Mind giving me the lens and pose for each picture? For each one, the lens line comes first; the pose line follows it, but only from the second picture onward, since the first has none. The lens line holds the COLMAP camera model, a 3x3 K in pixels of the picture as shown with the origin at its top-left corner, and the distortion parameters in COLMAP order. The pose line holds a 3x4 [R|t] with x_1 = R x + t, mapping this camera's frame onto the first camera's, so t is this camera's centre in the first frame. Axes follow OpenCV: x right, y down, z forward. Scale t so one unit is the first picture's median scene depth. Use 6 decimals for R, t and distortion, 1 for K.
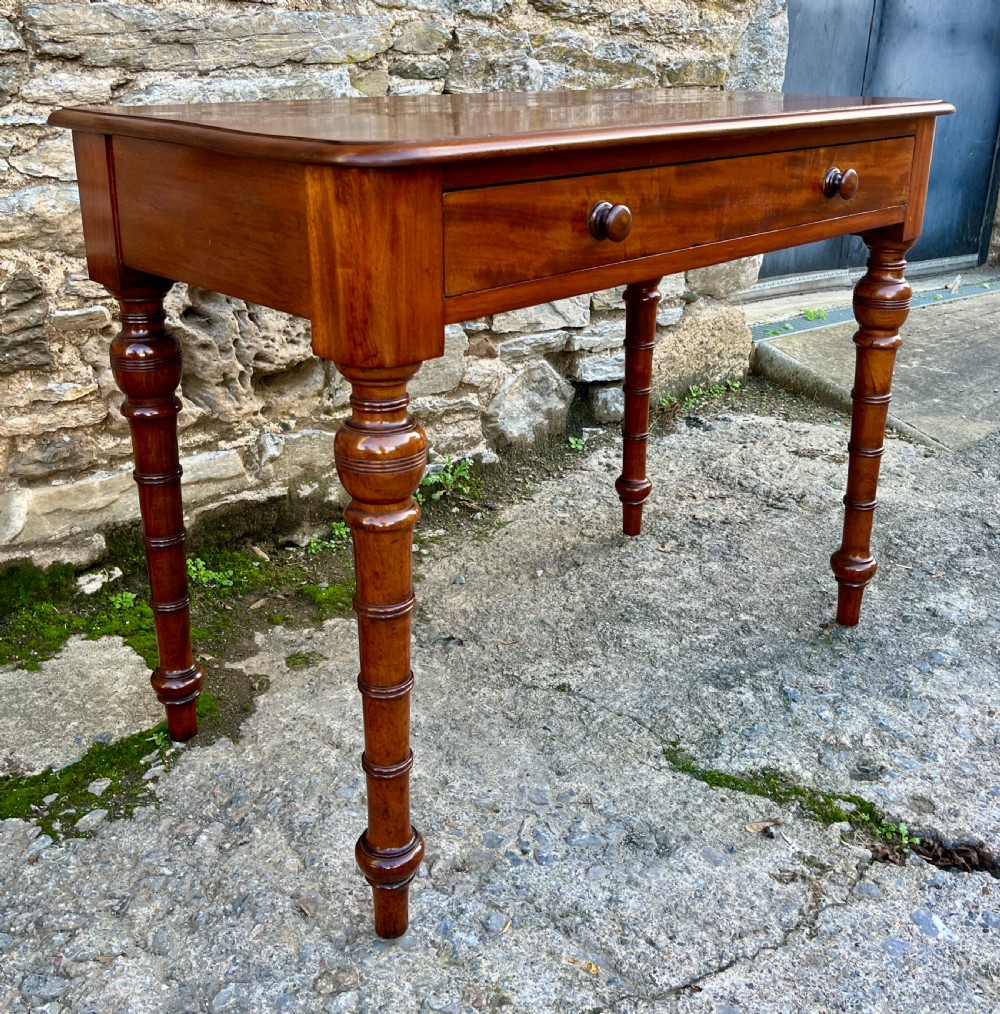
lens RADIAL K [[1115.2, 0, 518.3], [0, 1115.2, 400.0], [0, 0, 1]] dist [0.032398, 0.000329]
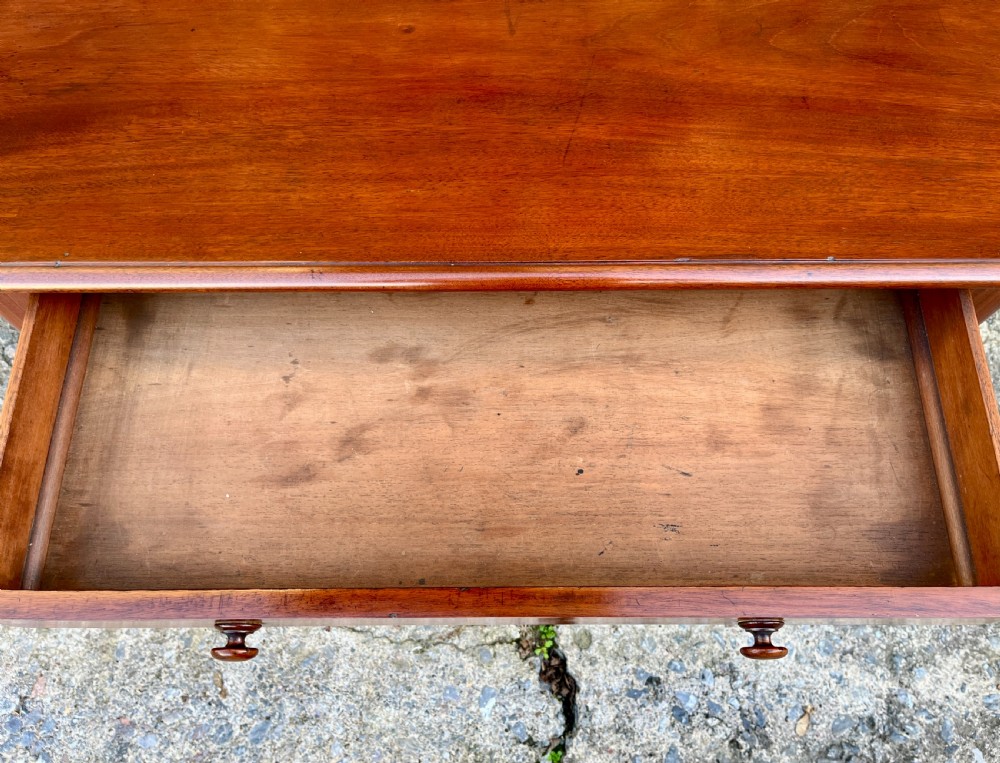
lens RADIAL K [[778.0, 0, 520.1], [0, 778.0, 381.5], [0, 0, 1]] dist [0.086433, -0.126716]
pose [[0.718852, 0.642119, -0.266337, 0.252666], [-0.214899, 0.569628, 0.793311, -0.400119], [0.661113, -0.513037, 0.547469, 0.416281]]
